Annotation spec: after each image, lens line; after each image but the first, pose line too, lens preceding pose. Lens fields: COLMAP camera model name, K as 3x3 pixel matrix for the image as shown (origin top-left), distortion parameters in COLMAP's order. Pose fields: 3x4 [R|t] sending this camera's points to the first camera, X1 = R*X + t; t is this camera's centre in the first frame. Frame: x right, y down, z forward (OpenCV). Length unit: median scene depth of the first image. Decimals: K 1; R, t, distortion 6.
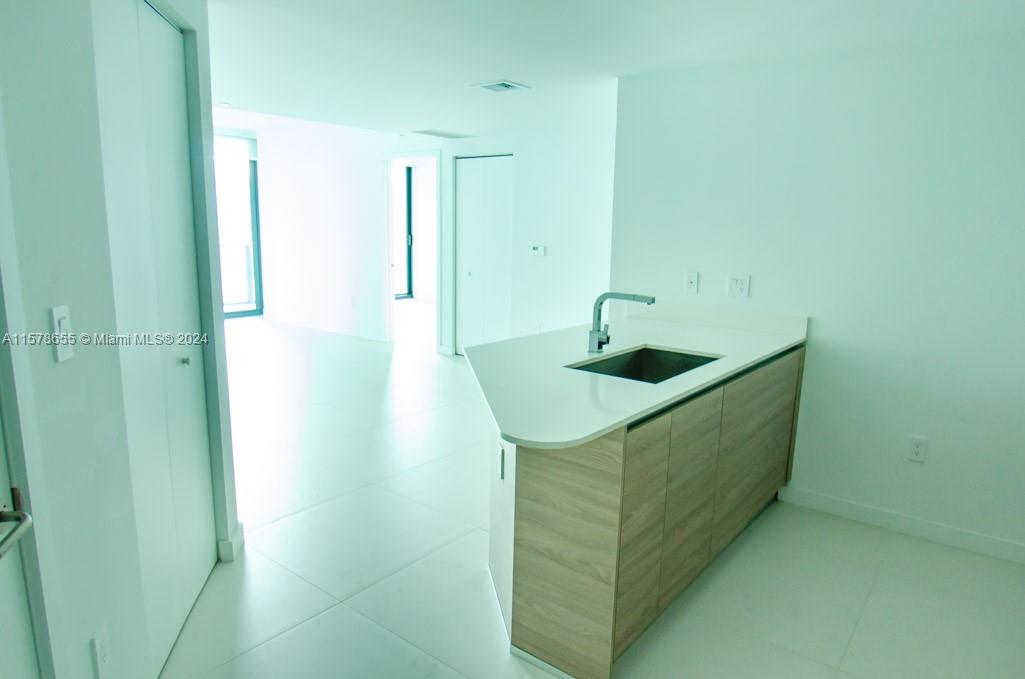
lens RADIAL K [[640.7, 0, 512.5], [0, 640.7, 339.5], [0, 0, 1]] dist [-0.000660, -0.000131]
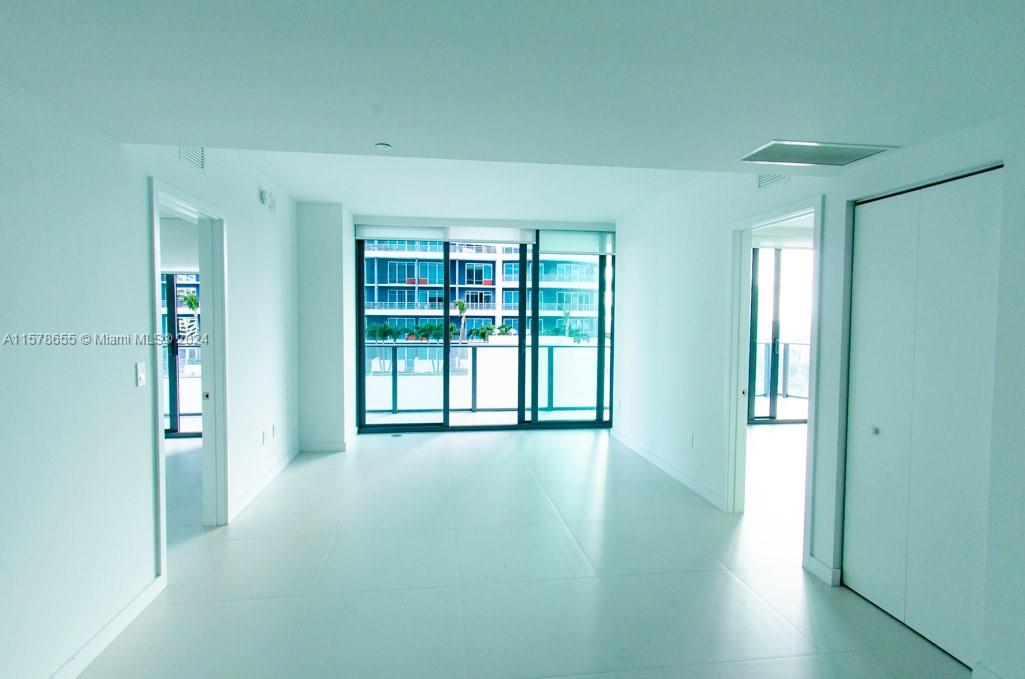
lens RADIAL K [[544.2, 0, 512.5], [0, 544.2, 339.5], [0, 0, 1]] dist [-0.000515, -0.000010]
pose [[0.738779, 0.016771, -0.673739, 0.007041], [-0.118483, 0.987352, -0.105344, -0.109208], [0.663451, 0.157652, 0.731423, 0.584824]]
